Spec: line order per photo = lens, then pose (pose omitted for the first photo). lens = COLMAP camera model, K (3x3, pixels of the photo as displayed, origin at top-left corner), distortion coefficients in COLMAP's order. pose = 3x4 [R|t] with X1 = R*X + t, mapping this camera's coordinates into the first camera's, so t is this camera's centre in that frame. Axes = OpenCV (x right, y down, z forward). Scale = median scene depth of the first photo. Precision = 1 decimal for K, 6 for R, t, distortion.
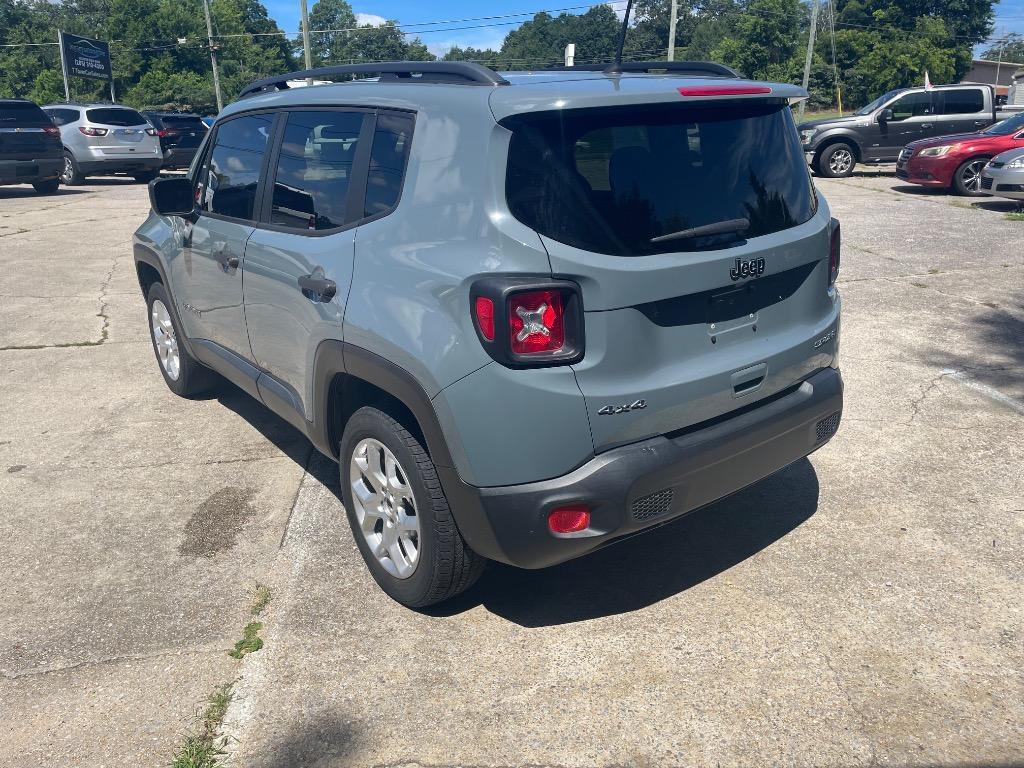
lens RADIAL K [[779.5, 0, 511.9], [0, 779.5, 367.7], [0, 0, 1]] dist [0.104052, -0.139600]
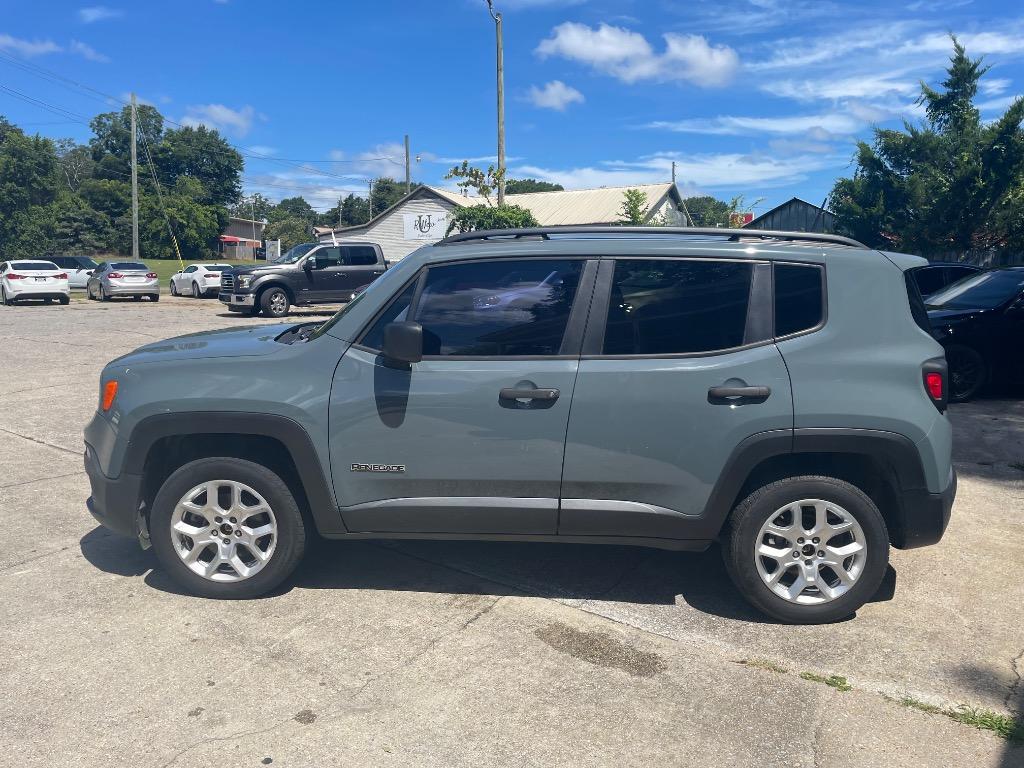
lens RADIAL K [[779.5, 0, 511.9], [0, 779.5, 367.7], [0, 0, 1]] dist [0.104052, -0.139600]
pose [[0.632839, -0.078312, 0.770313, -0.241326], [0.210749, 0.974732, -0.074043, -0.021328], [-0.745050, 0.209200, 0.633353, 0.076453]]
